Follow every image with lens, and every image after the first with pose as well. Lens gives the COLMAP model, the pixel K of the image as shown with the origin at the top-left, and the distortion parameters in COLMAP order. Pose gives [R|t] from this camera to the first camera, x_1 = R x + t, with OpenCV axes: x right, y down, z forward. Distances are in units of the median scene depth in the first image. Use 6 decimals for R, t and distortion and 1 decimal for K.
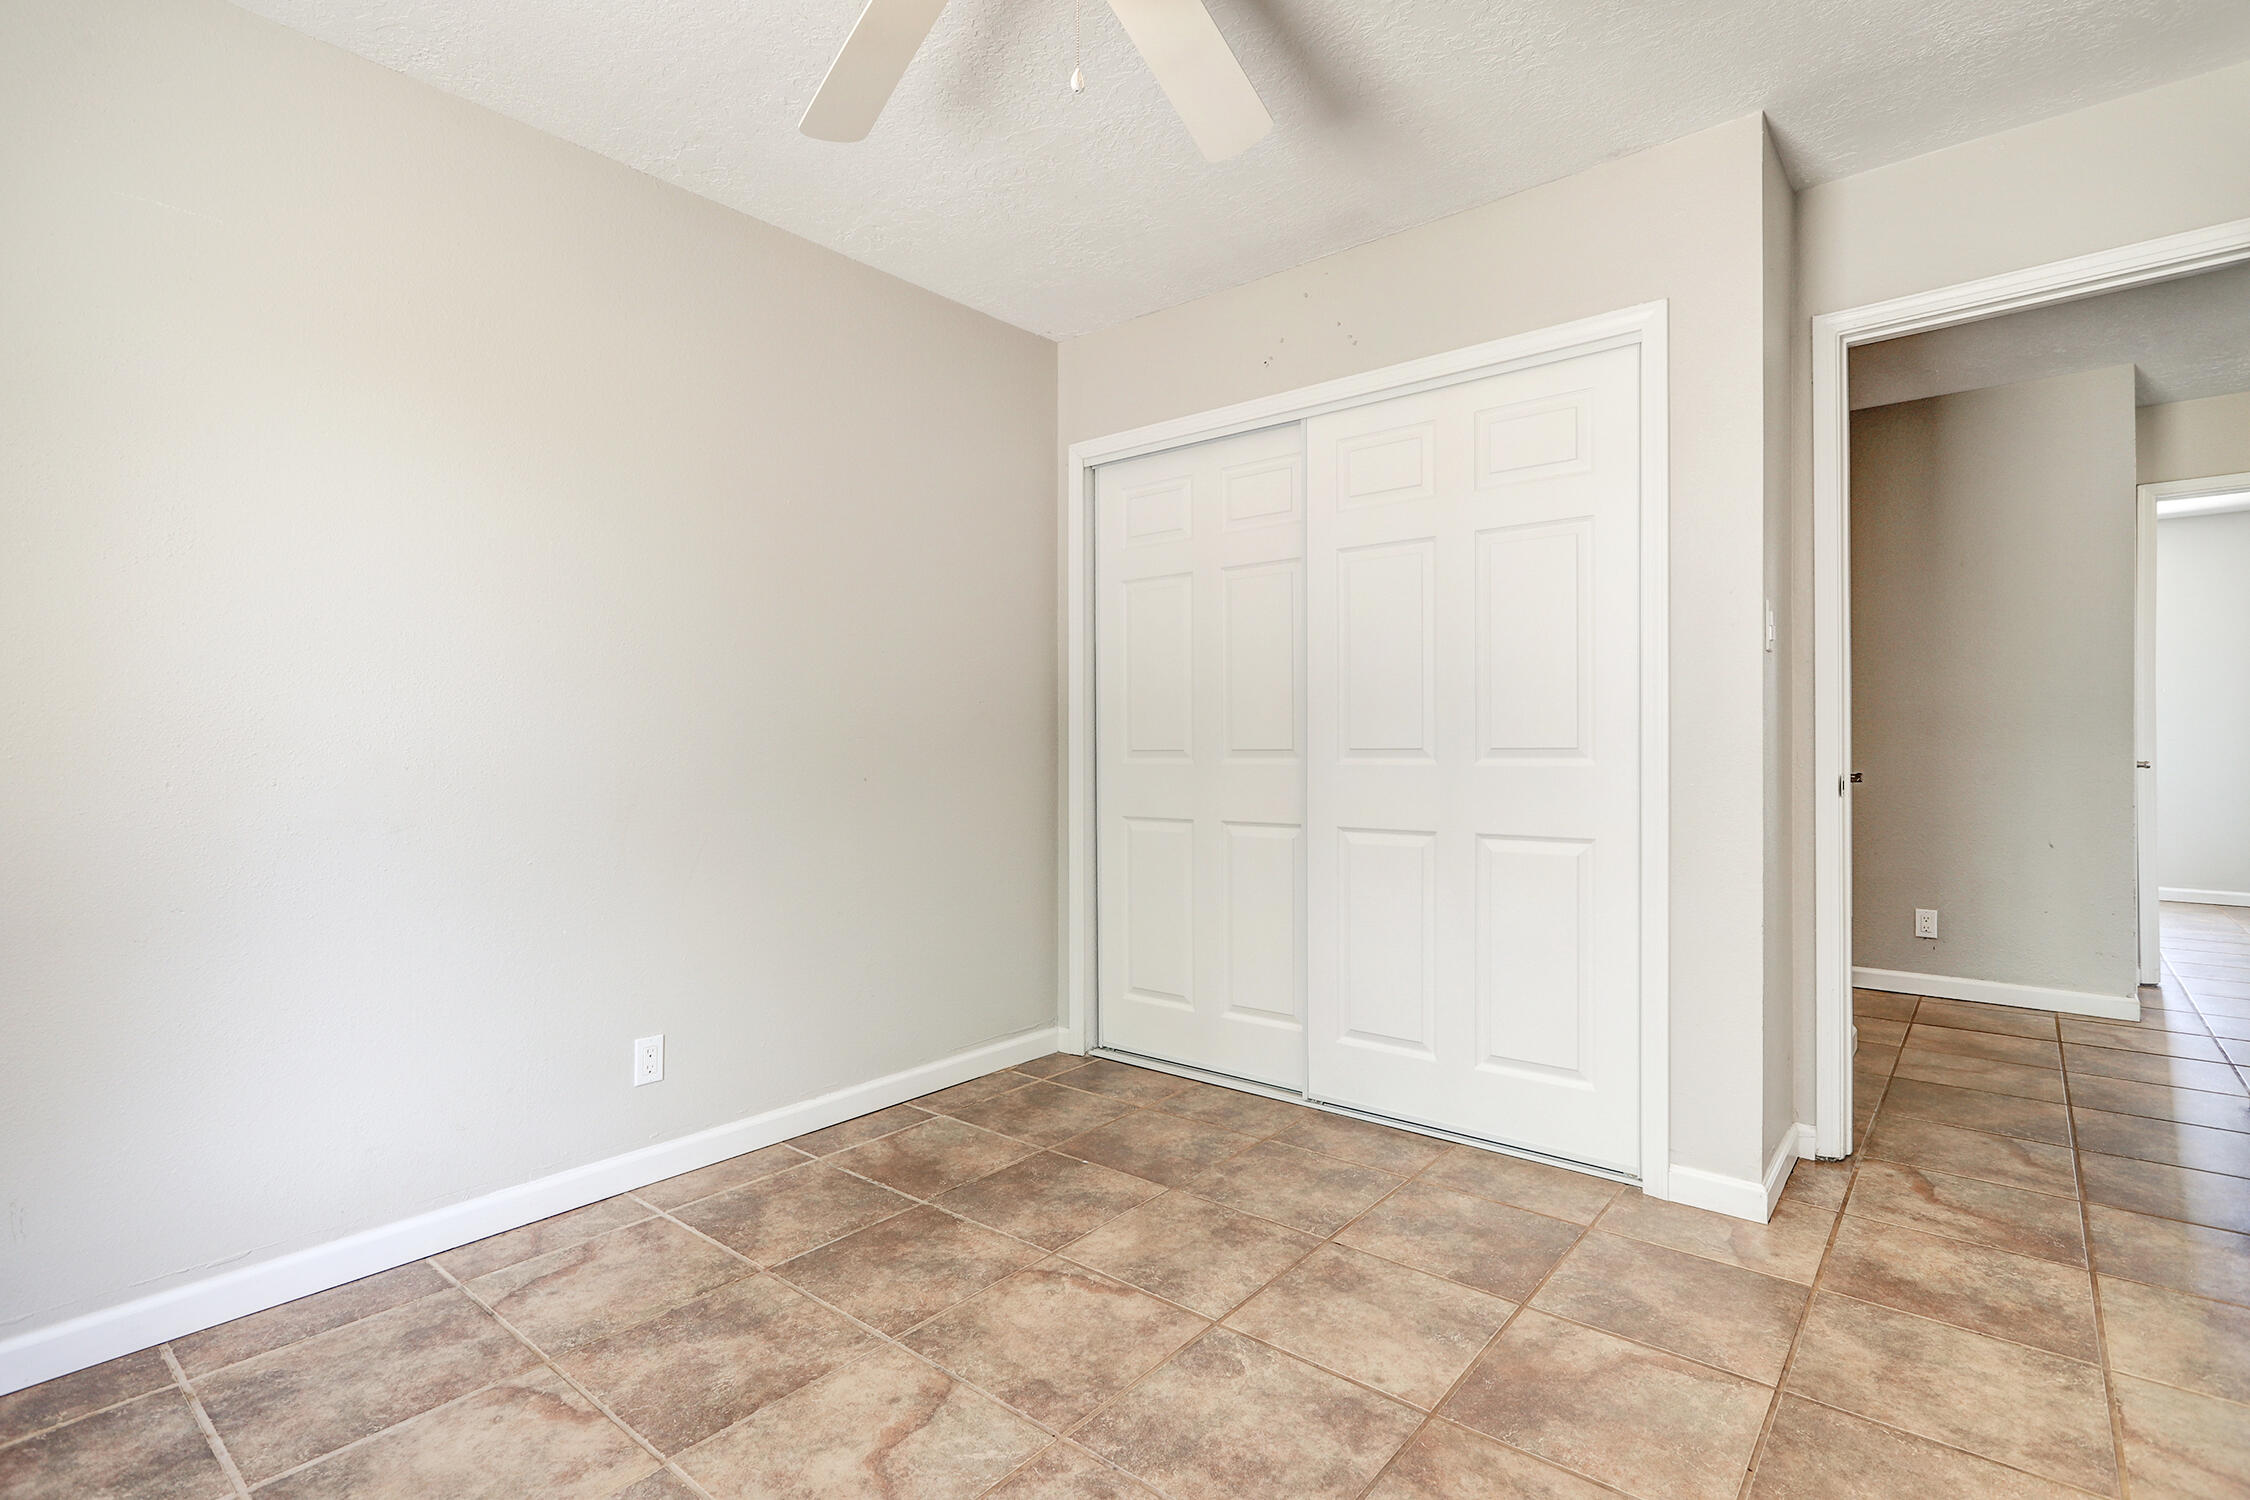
lens RADIAL K [[1072.6, 0, 1125.7], [0, 1072.6, 746.7], [0, 0, 1]] dist [0.002796, -0.000194]
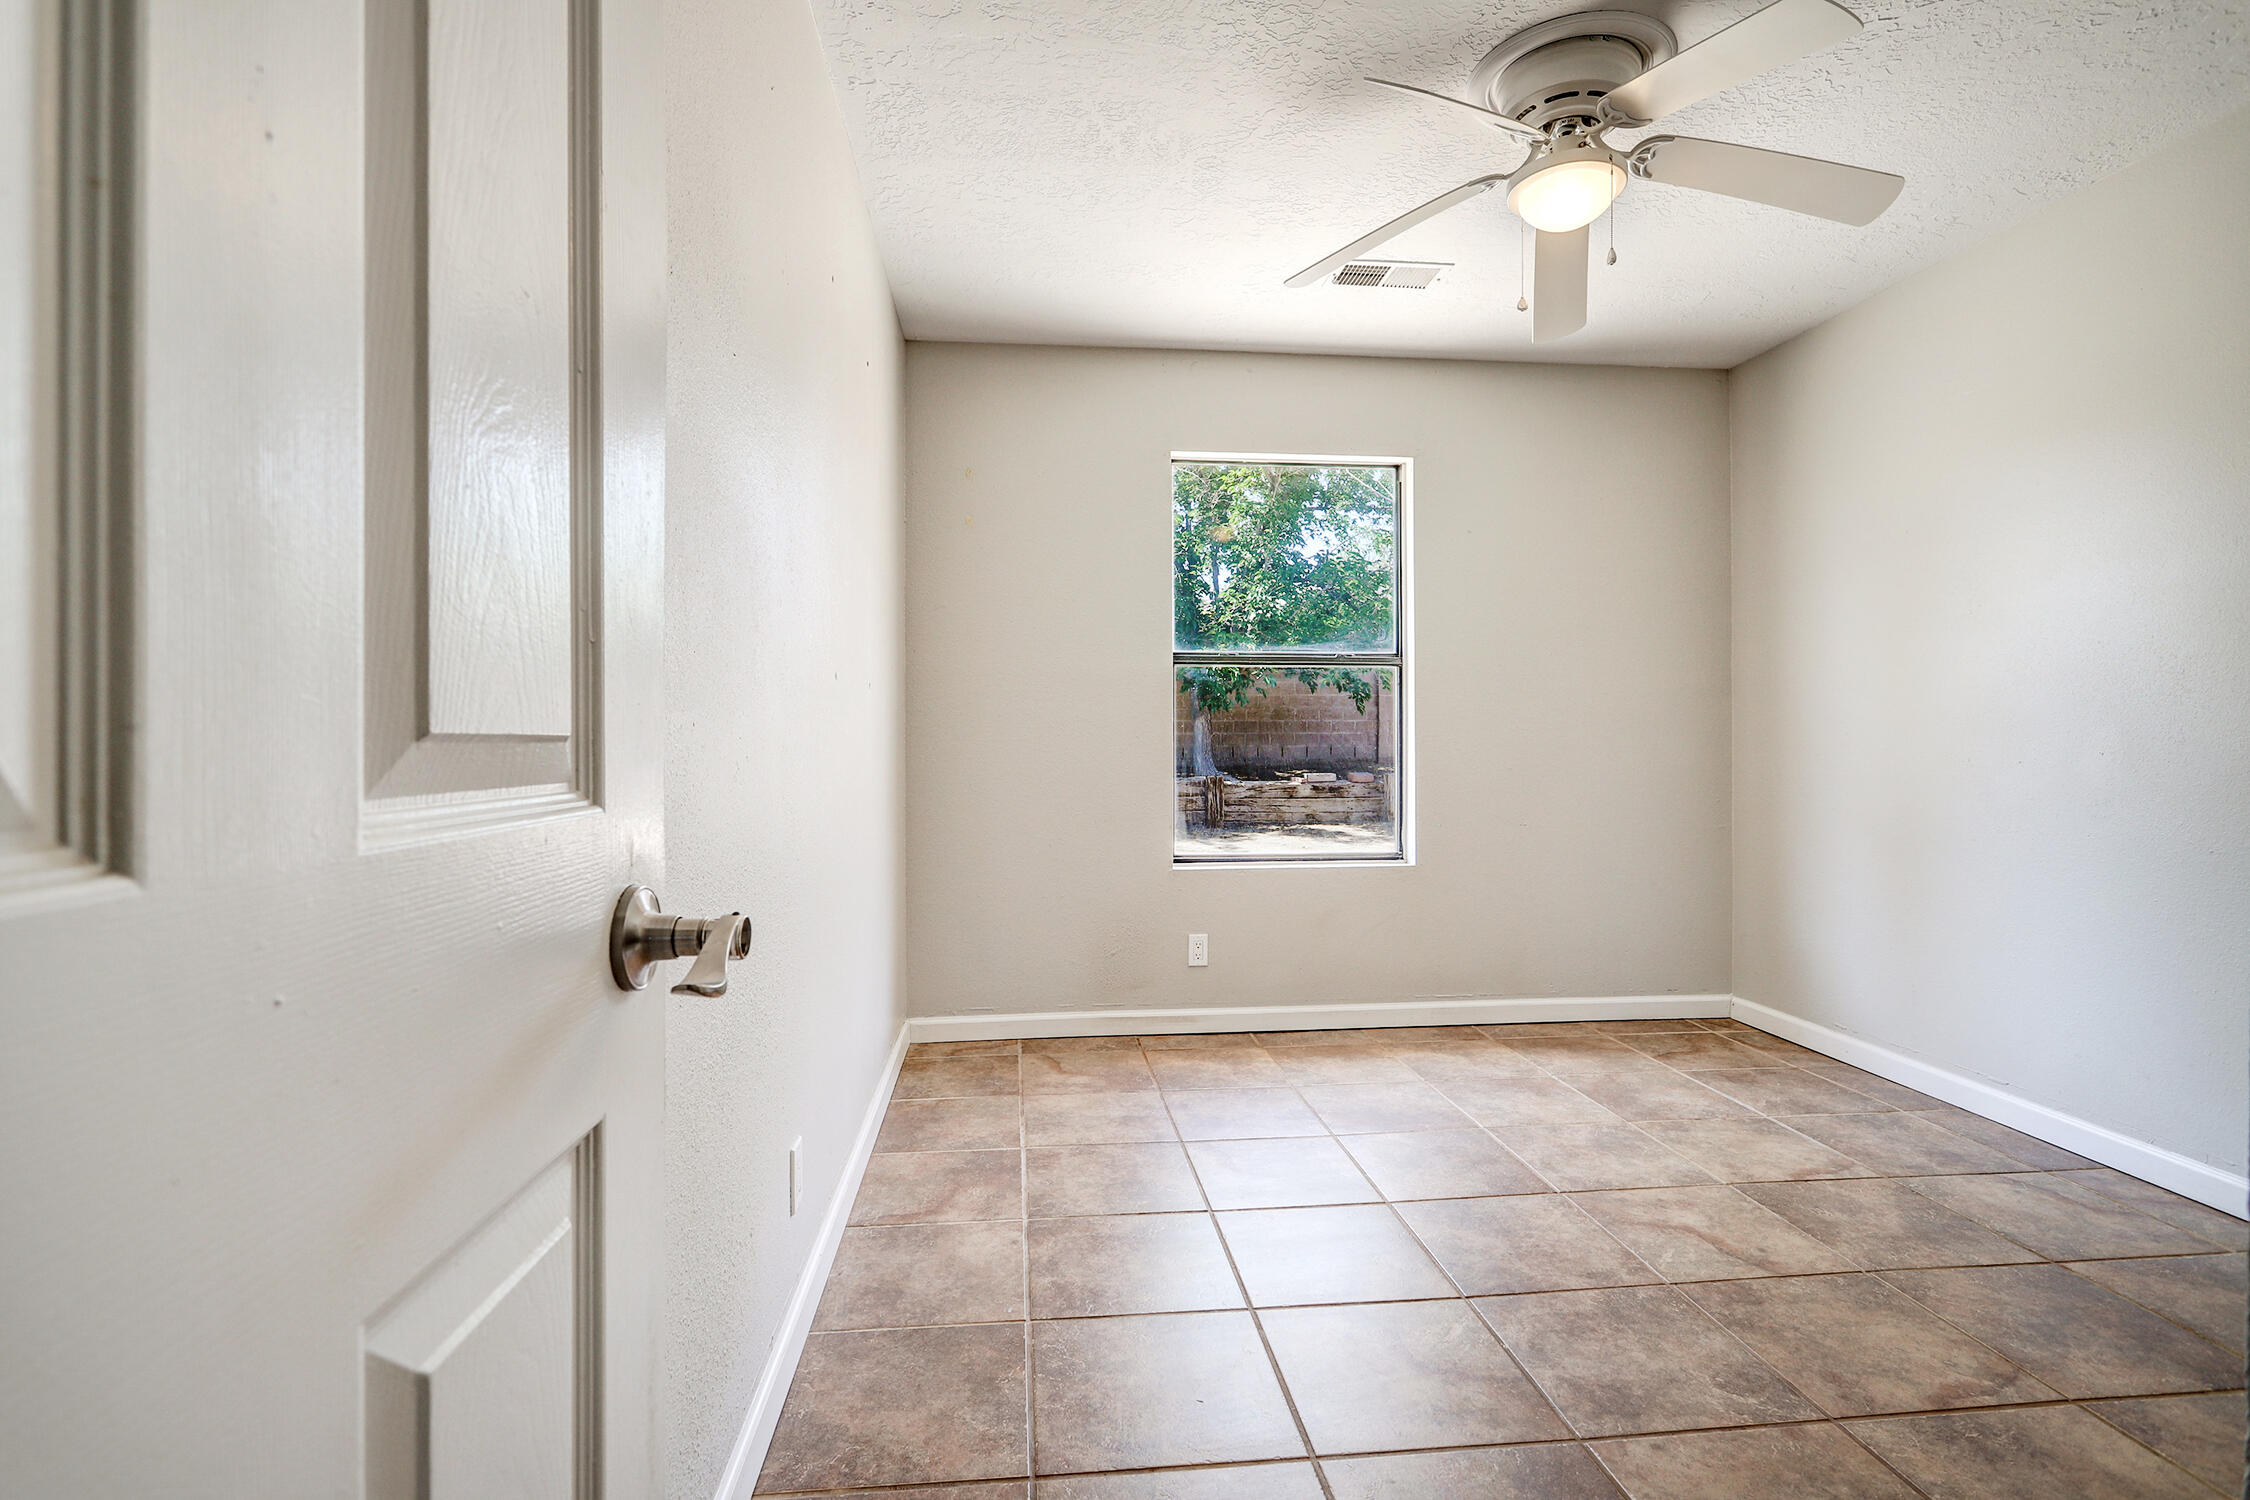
lens RADIAL K [[1072.6, 0, 1127.4], [0, 1072.6, 748.4], [0, 0, 1]] dist [0.002796, -0.000194]
pose [[-0.704837, 0.010525, -0.709291, 1.175565], [0.002515, 0.999921, 0.012338, -0.007105], [0.709365, 0.006912, -0.704808, 1.311626]]
